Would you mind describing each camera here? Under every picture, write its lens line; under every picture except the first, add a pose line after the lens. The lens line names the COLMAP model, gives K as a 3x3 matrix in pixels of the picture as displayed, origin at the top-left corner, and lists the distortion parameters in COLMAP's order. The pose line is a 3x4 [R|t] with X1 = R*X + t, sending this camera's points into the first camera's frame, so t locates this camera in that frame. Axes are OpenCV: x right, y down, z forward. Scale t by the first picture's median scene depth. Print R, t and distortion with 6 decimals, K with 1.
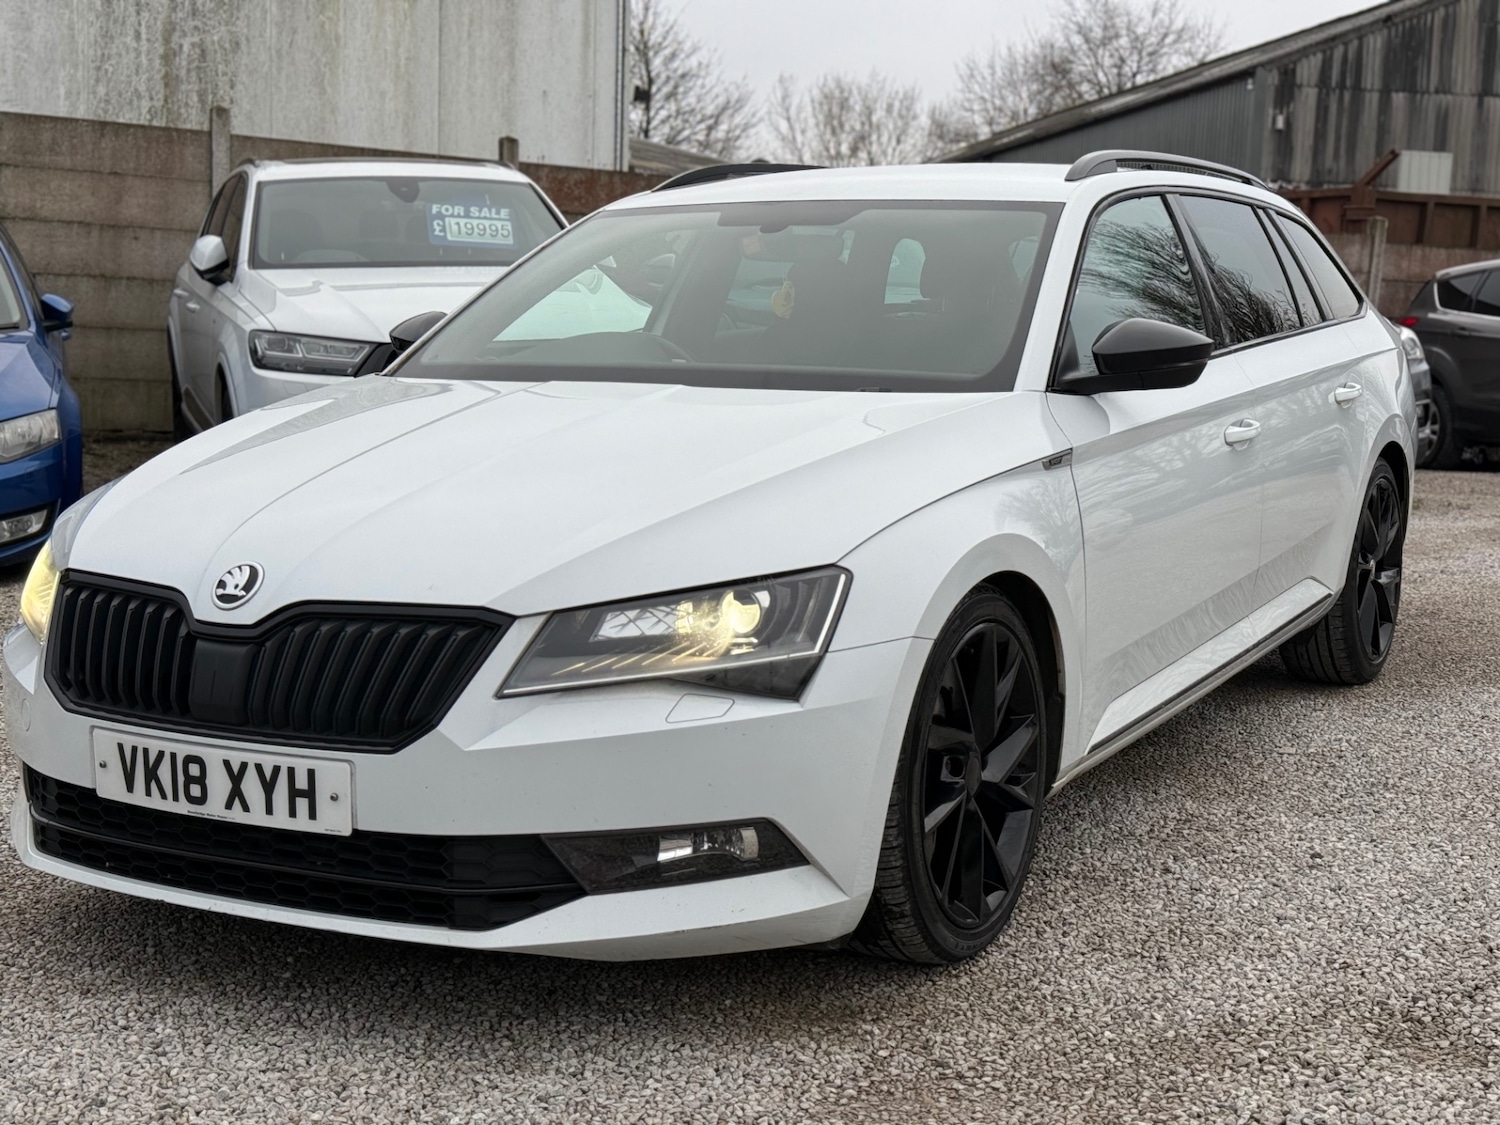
lens RADIAL K [[2082.0, 0, 750.0], [0, 2082.0, 562.5], [0, 0, 1]] dist [0.201838, -0.412874]
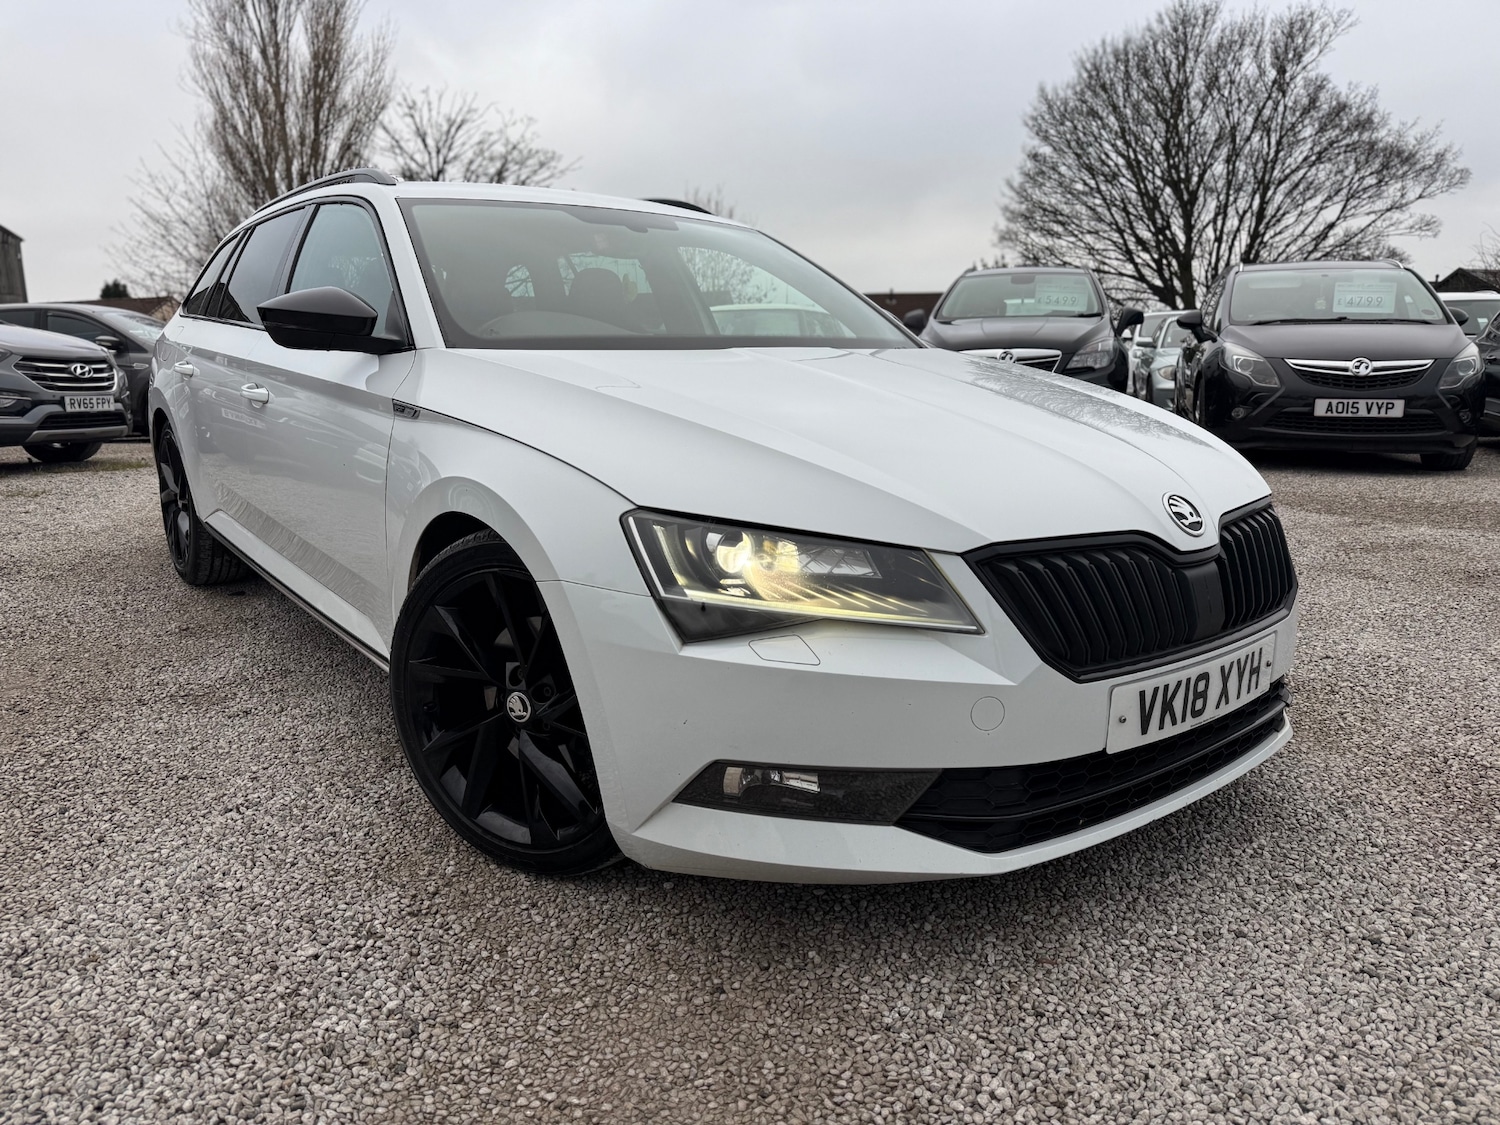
lens RADIAL K [[1067.8, 0, 742.9], [0, 1067.8, 549.7], [0, 0, 1]] dist [0.052446, -0.068791]
pose [[0.379534, -0.180944, 0.907311, -0.812699], [0.119822, 0.982042, 0.145725, -0.077206], [-0.917386, 0.053409, 0.394399, 0.955392]]
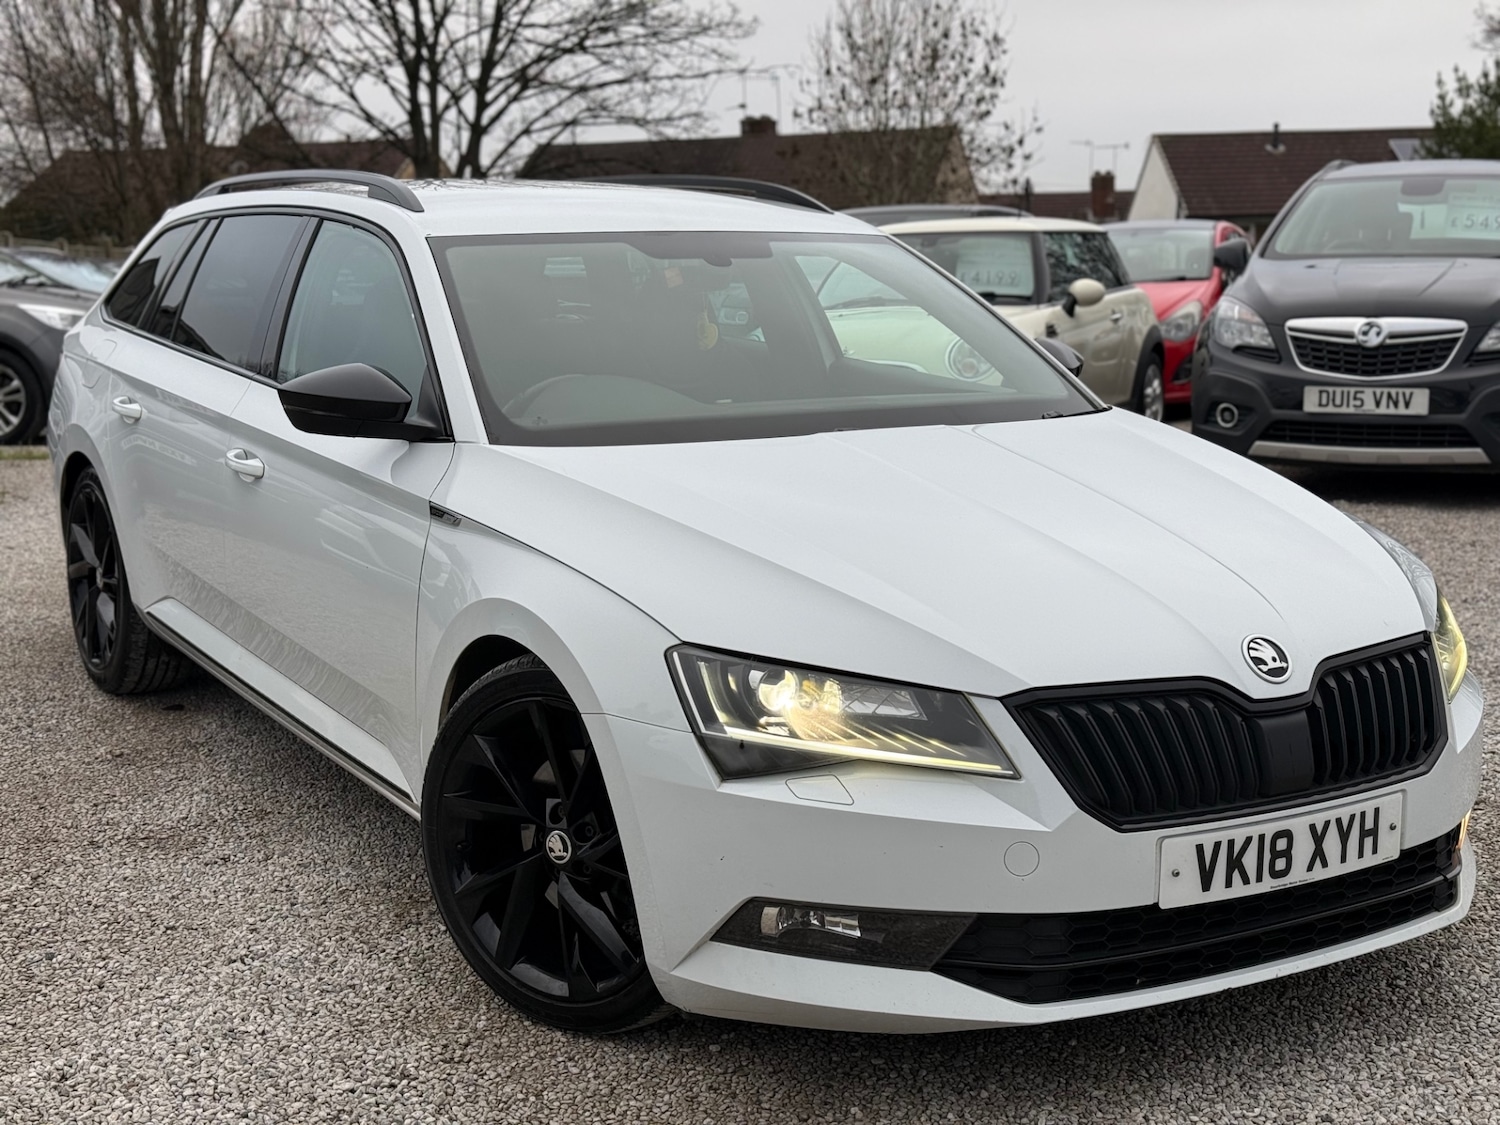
lens RADIAL K [[2082.0, 0, 750.0], [0, 2082.0, 562.5], [0, 0, 1]] dist [0.201838, -0.412874]
pose [[0.480078, -0.146198, 0.864957, -1.197632], [0.115105, 0.987988, 0.103107, -0.163600], [-0.869641, 0.050062, 0.491139, 0.688473]]
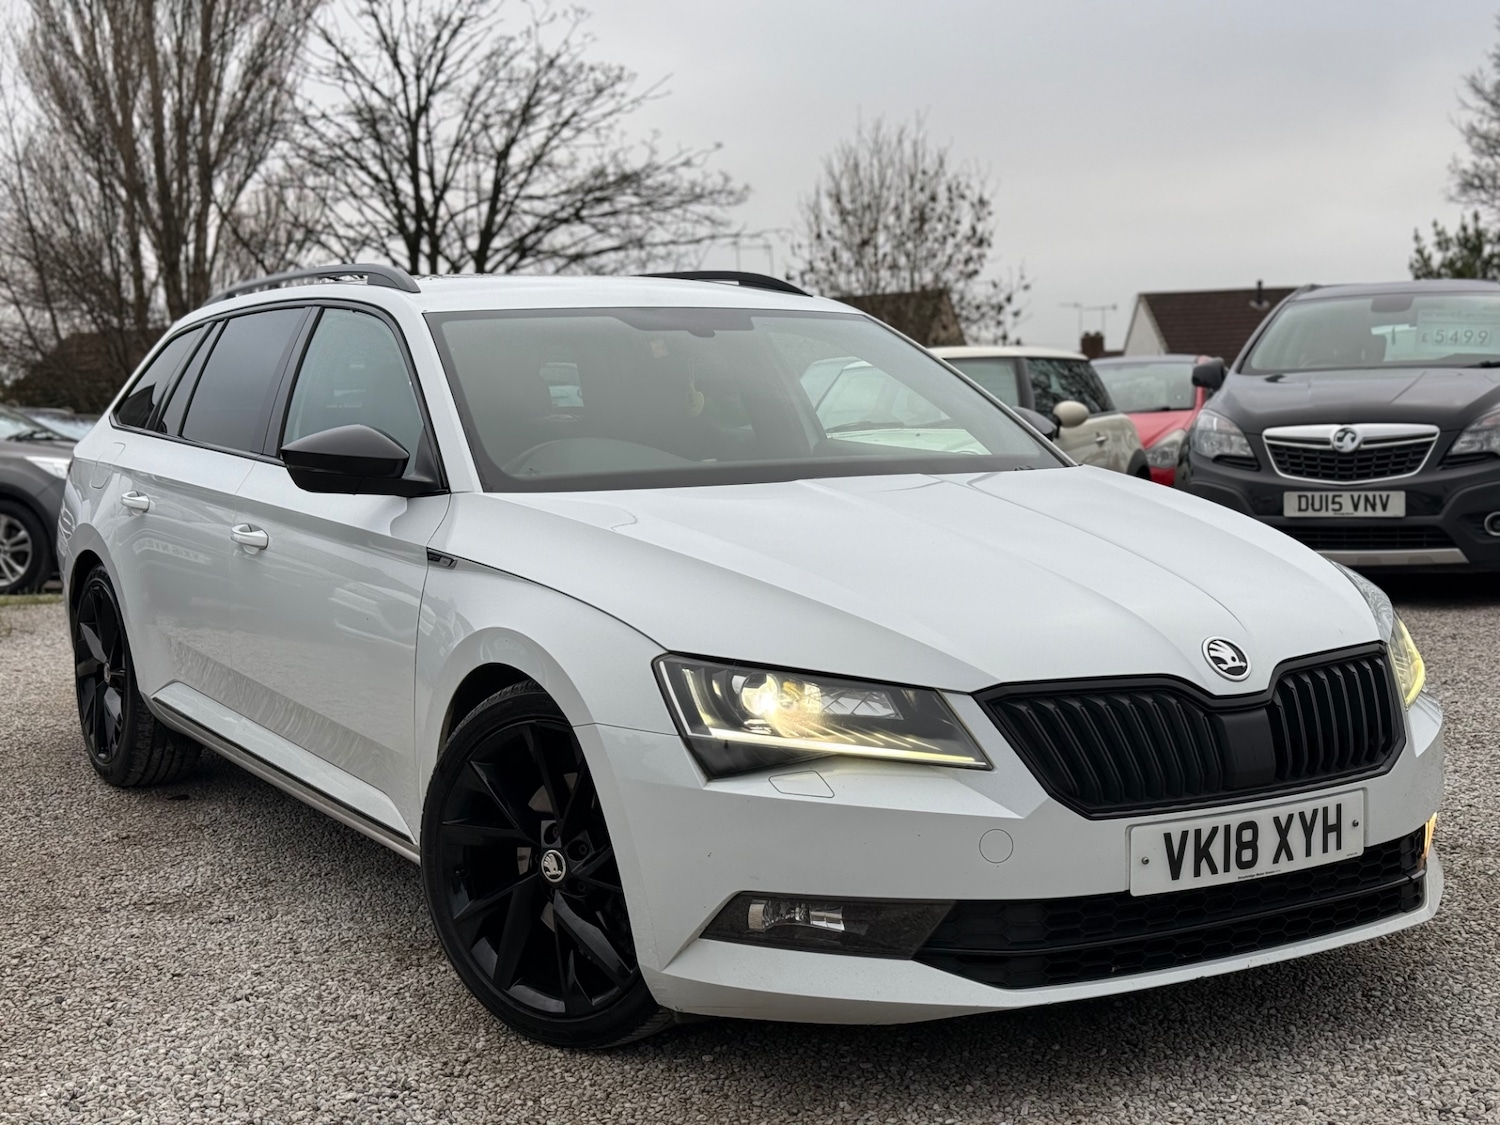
lens RADIAL K [[2082.0, 0, 750.0], [0, 2082.0, 562.5], [0, 0, 1]] dist [0.201838, -0.412874]
pose [[0.478559, -0.086512, 0.873783, -1.243874], [0.135105, 0.990539, 0.024076, -0.092678], [-0.867599, 0.106531, 0.485719, 0.661430]]
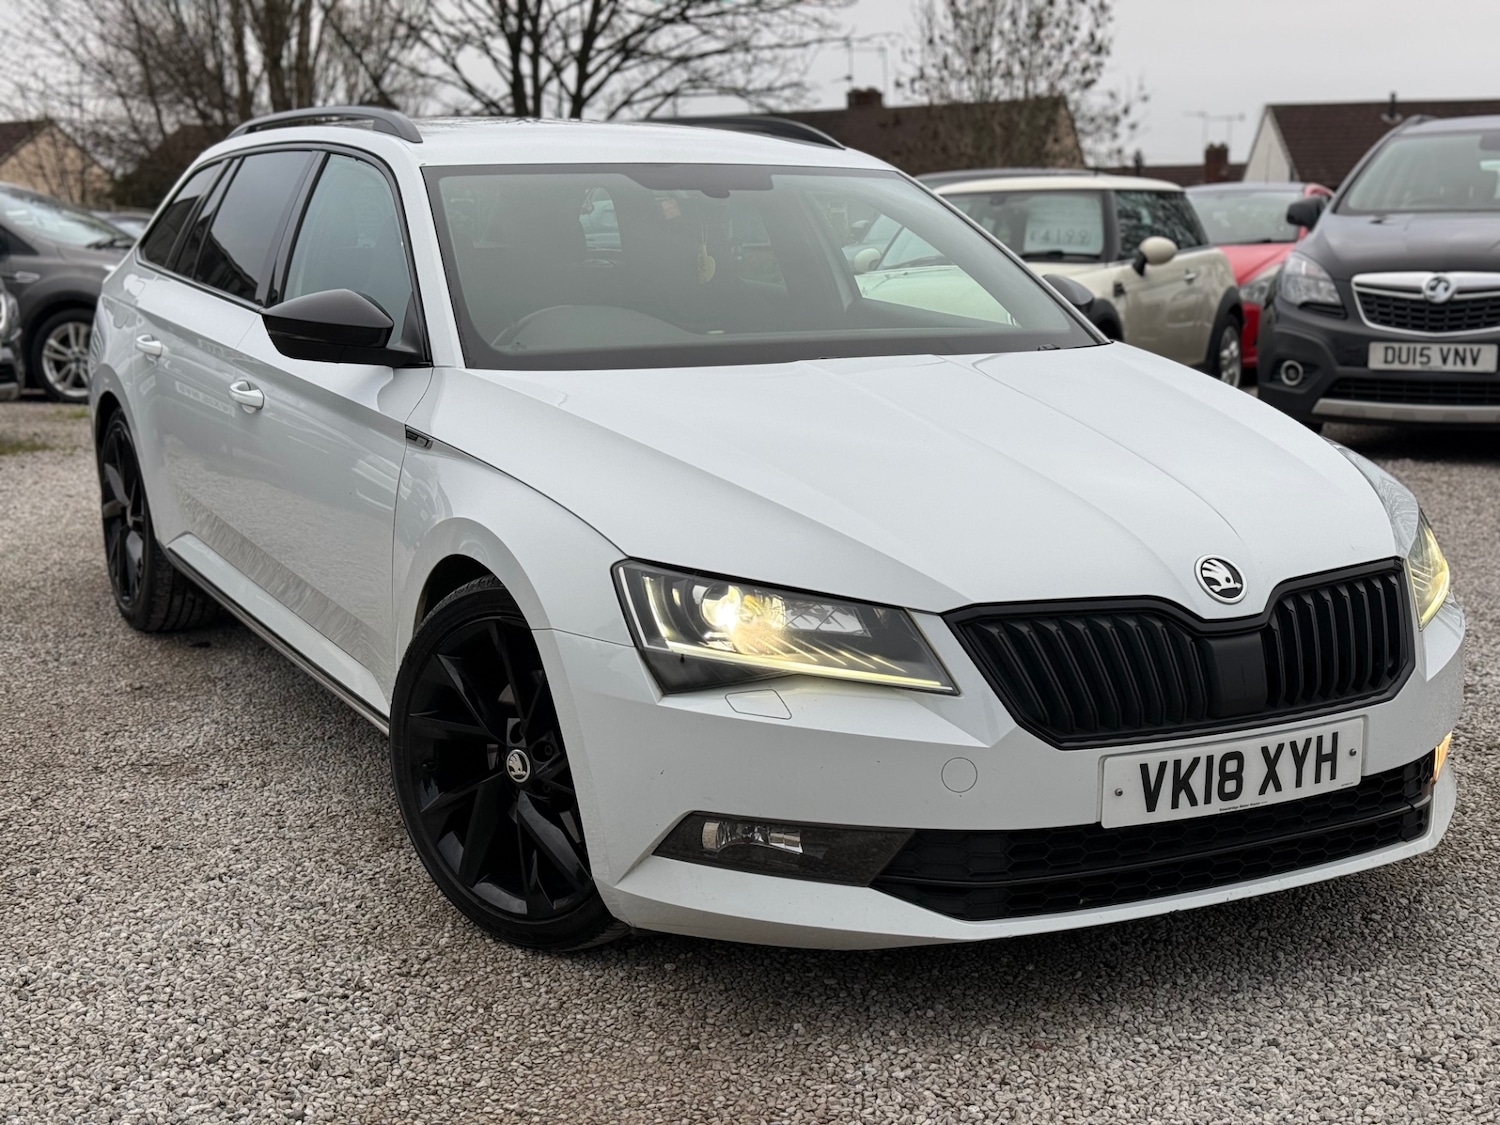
lens RADIAL K [[2082.0, 0, 758.9], [0, 2082.0, 570.7], [0, 0, 1]] dist [0.200484, -0.397909]
pose [[0.521949, -0.154684, 0.838834, -1.159873], [0.112116, 0.987329, 0.112305, -0.126274], [-0.845576, 0.035429, 0.532678, 0.627752]]
